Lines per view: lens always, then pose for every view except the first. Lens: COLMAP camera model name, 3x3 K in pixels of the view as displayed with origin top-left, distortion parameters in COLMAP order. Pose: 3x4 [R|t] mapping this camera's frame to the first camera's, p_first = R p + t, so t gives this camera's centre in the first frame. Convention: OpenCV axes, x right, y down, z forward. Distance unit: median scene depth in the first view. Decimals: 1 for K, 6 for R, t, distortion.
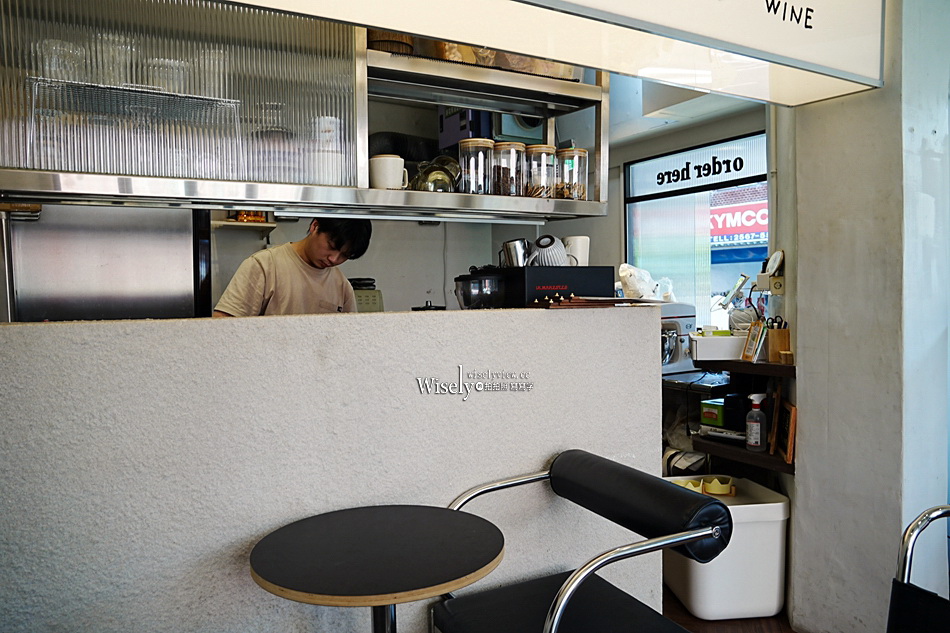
lens RADIAL K [[704.9, 0, 471.9], [0, 704.9, 312.8], [0, 0, 1]] dist [-0.037398, 0.028362]
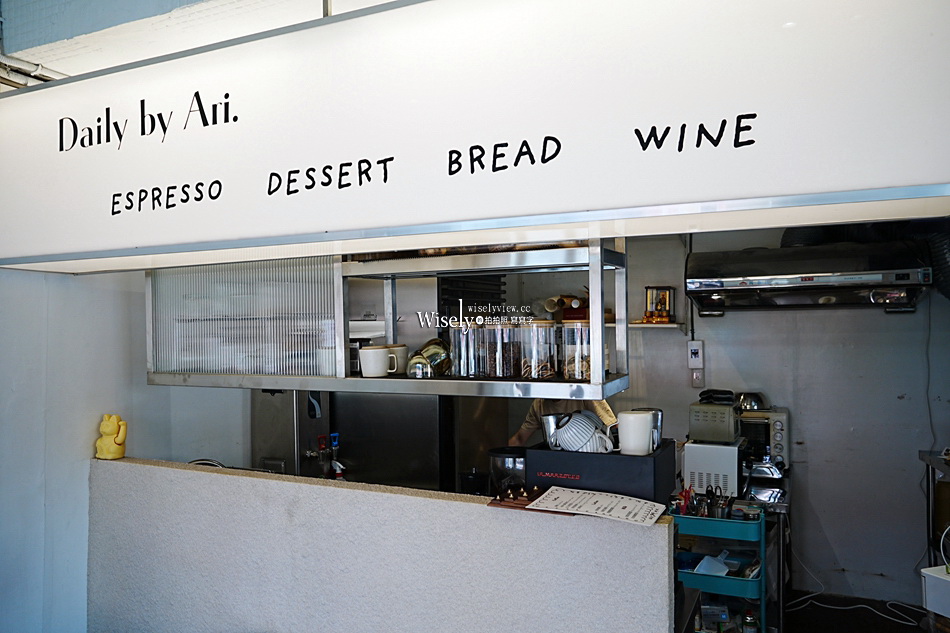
lens RADIAL K [[704.9, 0, 472.5], [0, 704.9, 316.6], [0, 0, 1]] dist [-0.037398, 0.028362]
pose [[0.573017, -0.004589, -0.819530, 0.861832], [-0.033178, 0.999035, -0.028793, -0.228741], [0.818871, 0.043689, 0.572312, 0.446868]]
